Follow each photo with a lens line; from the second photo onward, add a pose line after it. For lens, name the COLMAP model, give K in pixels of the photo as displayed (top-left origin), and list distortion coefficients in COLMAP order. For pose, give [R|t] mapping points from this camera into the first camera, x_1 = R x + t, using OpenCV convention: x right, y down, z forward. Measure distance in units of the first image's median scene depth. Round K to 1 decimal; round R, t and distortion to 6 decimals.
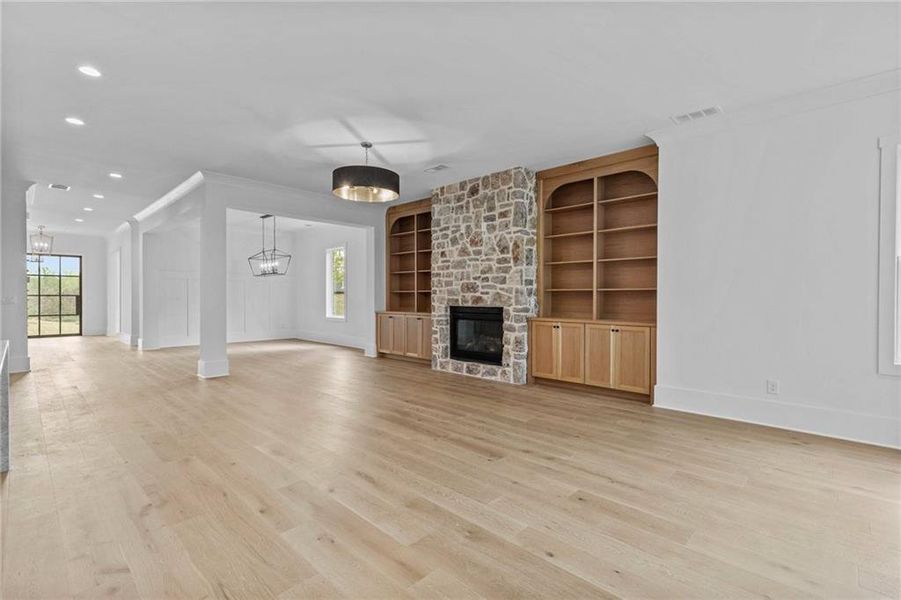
lens RADIAL K [[418.7, 0, 455.8], [0, 418.7, 300.7], [0, 0, 1]] dist [0.008685, -0.000114]
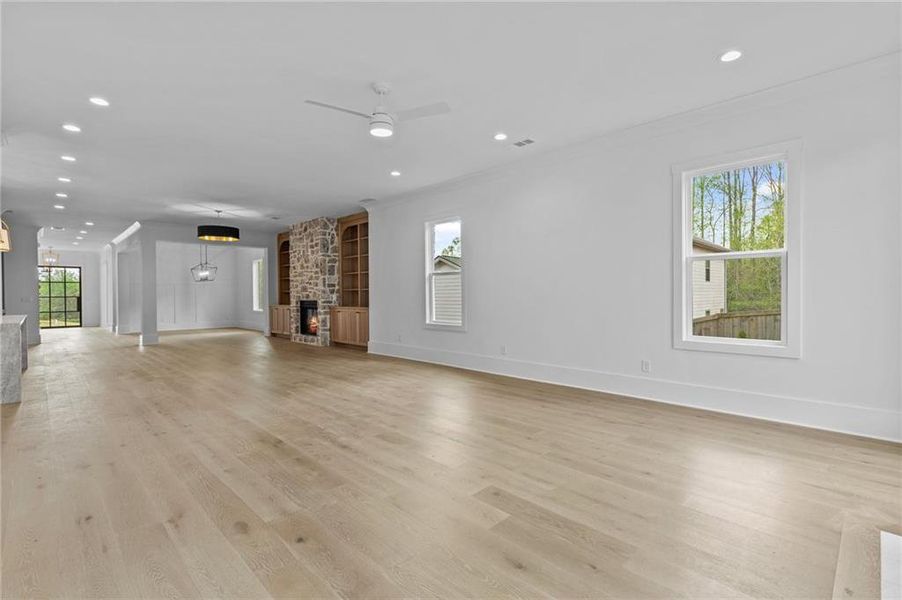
lens RADIAL K [[419.1, 0, 446.9], [0, 419.1, 298.0], [0, 0, 1]] dist [0.008685, -0.000114]
pose [[0.999405, -0.011646, -0.032469, 0.594800], [0.011664, 0.999932, 0.000343, 0.009410], [0.032463, -0.000722, 0.999473, -0.562197]]
